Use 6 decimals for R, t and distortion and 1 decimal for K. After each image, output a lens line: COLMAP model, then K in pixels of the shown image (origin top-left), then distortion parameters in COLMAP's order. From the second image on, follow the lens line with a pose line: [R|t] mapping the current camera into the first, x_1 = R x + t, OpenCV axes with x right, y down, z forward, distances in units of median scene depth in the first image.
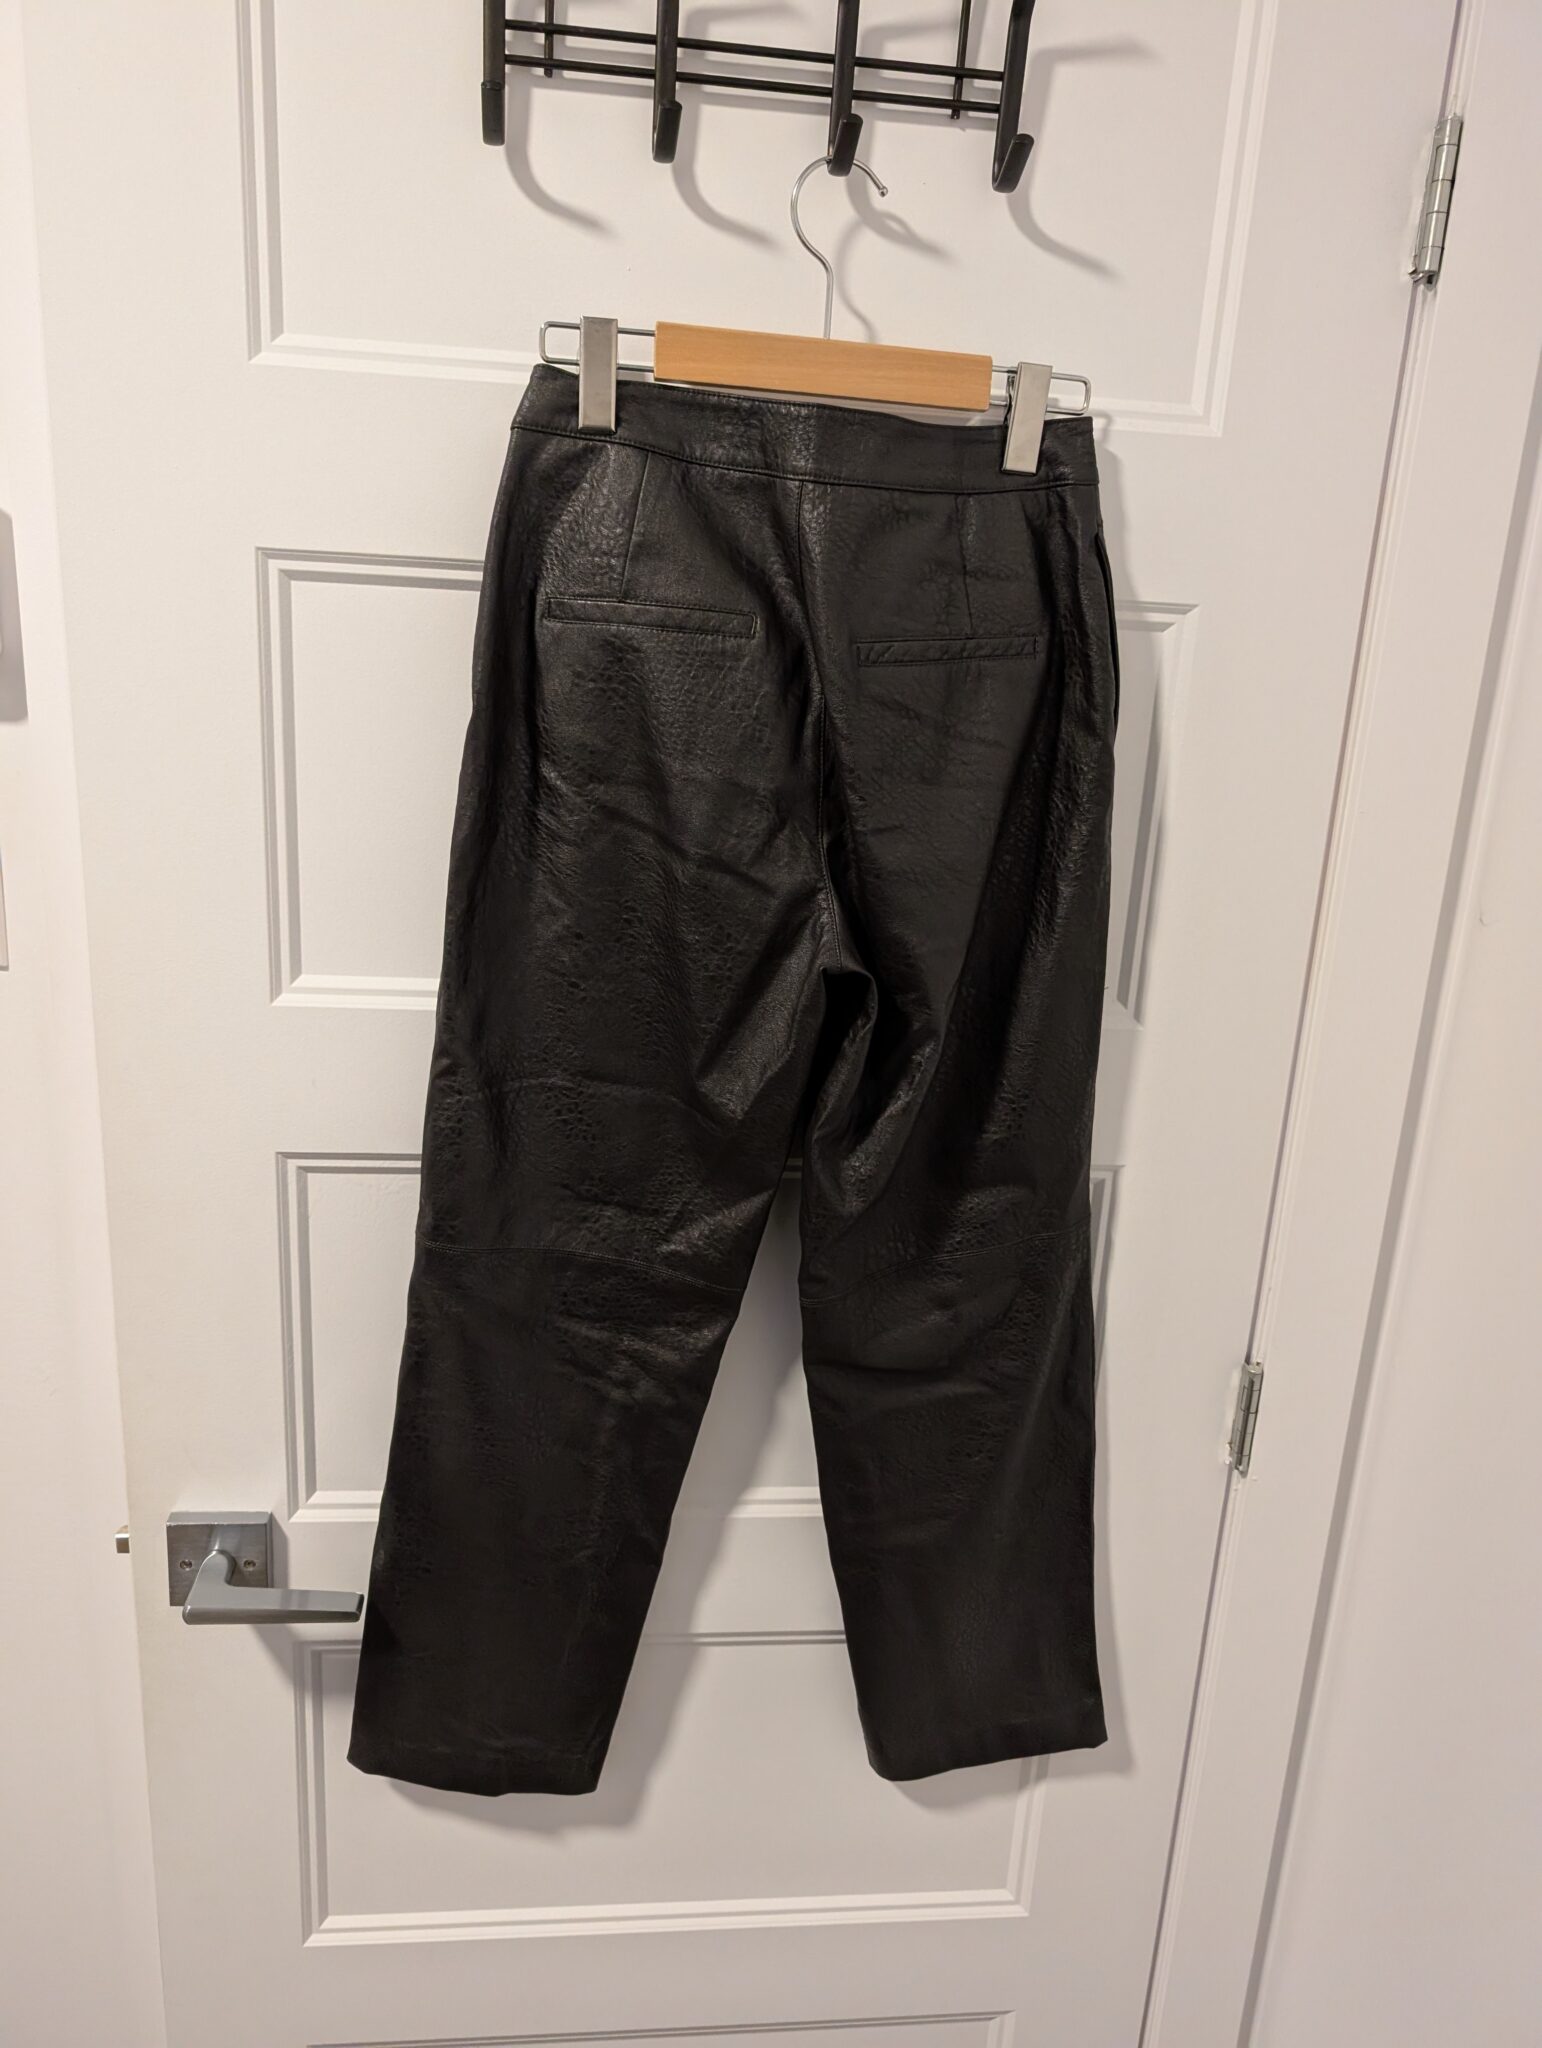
lens RADIAL K [[1420.4, 0, 771.0], [0, 1420.4, 1024.0], [0, 0, 1]] dist [0.001876, -0.002132]
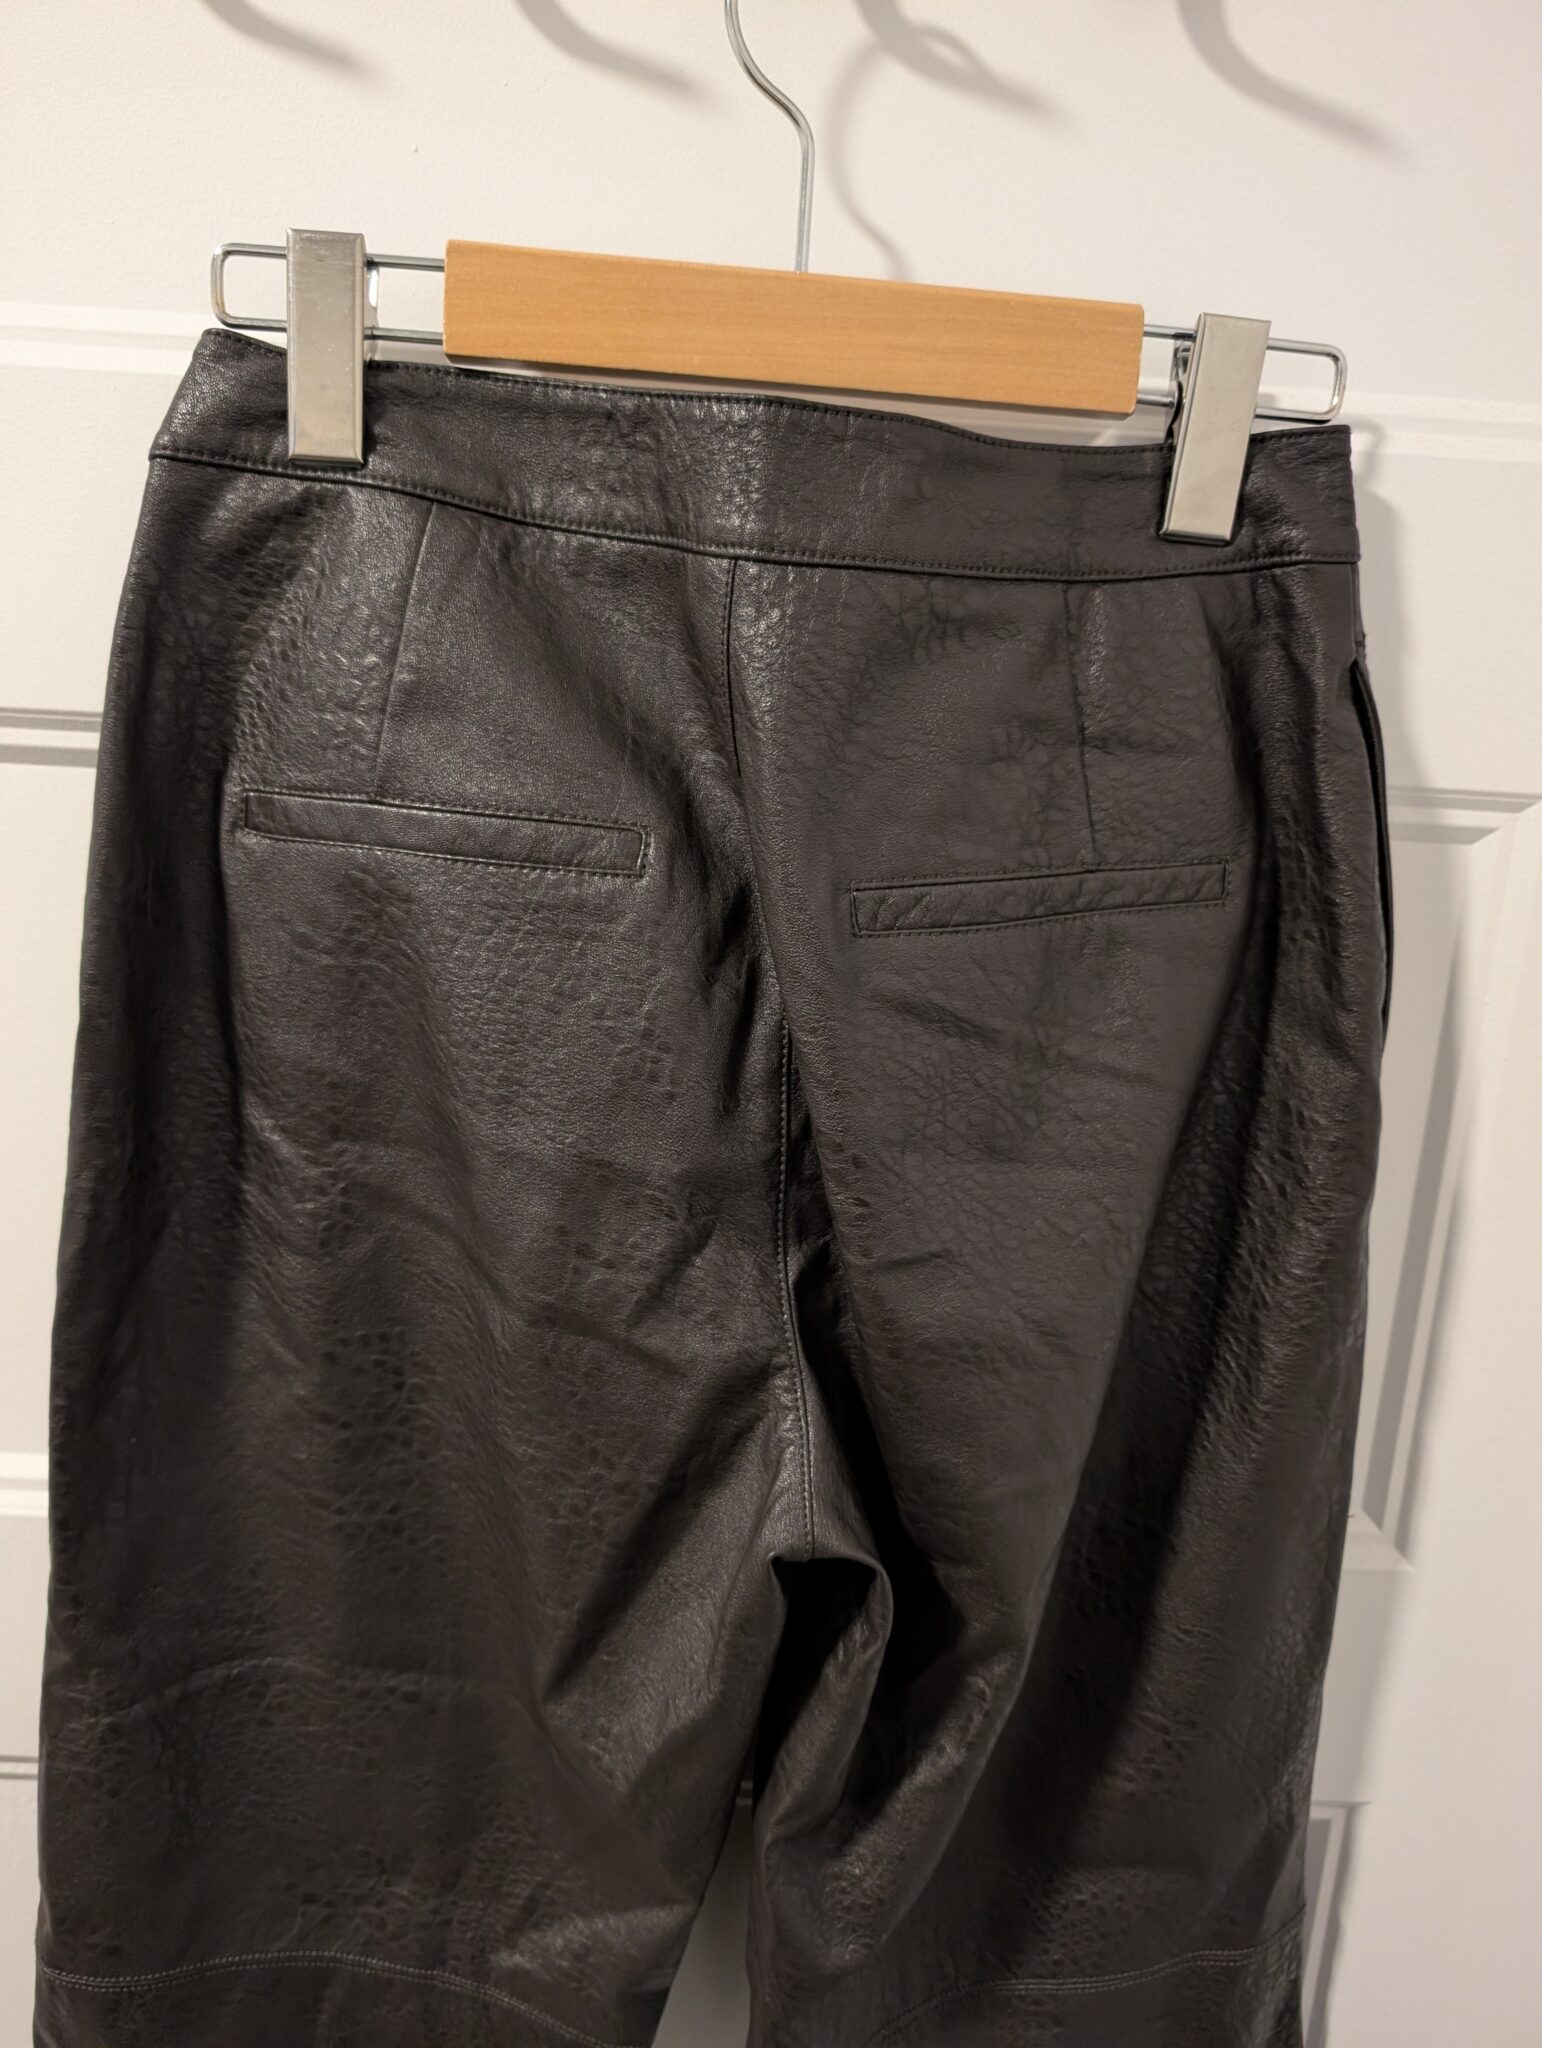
lens RADIAL K [[1420.4, 0, 771.0], [0, 1420.4, 1024.0], [0, 0, 1]] dist [0.001876, -0.002132]
pose [[0.996709, 0.018502, -0.078924, 0.069146], [-0.022787, 0.998295, -0.053744, -0.188847], [0.077795, 0.055365, 0.995431, 0.503056]]
